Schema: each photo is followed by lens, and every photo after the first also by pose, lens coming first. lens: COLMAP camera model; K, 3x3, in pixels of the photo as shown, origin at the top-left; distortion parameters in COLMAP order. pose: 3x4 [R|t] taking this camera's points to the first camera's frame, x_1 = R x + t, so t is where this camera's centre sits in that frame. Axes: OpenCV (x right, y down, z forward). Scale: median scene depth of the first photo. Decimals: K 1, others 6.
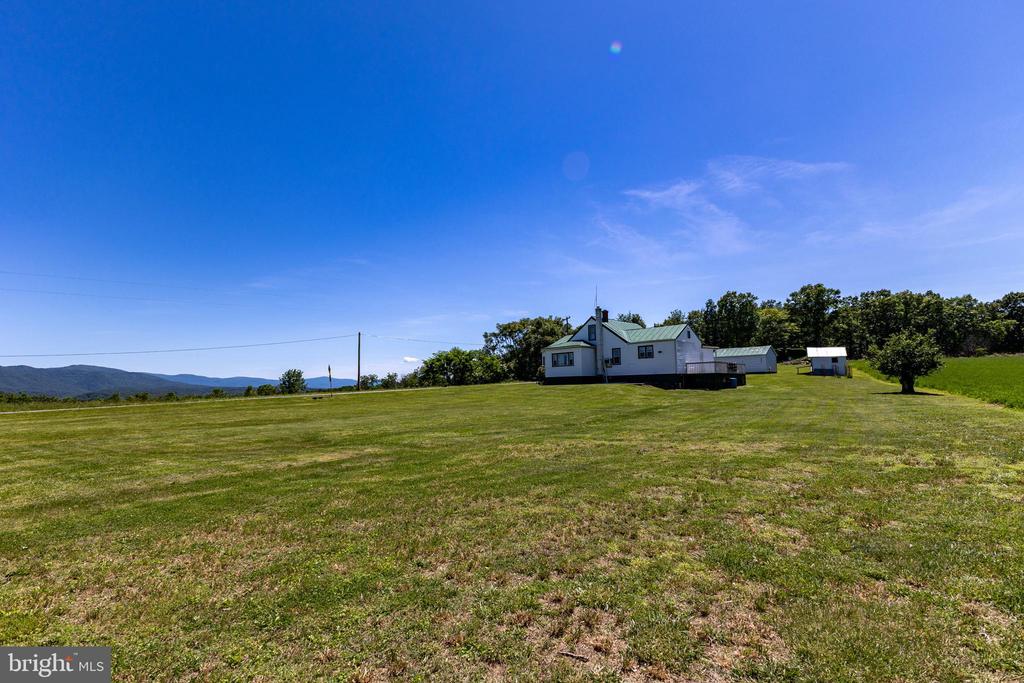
lens RADIAL K [[468.0, 0, 513.0], [0, 468.0, 340.9], [0, 0, 1]] dist [0.000796, 0.000118]
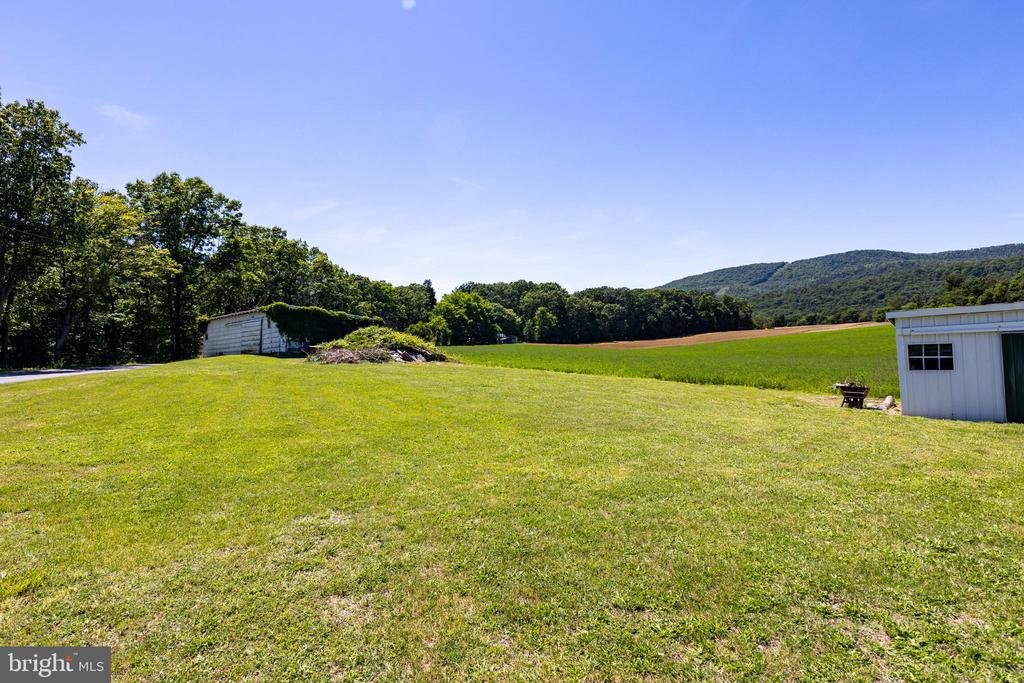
lens RADIAL K [[549.6, 0, 508.9], [0, 549.6, 344.5], [0, 0, 1]] dist [-0.006432, 0.000694]
pose [[0.244966, 0.023387, 0.969250, 0.663233], [-0.047473, 0.998799, -0.012101, 0.079208], [-0.968369, -0.043049, 0.245782, 1.683380]]
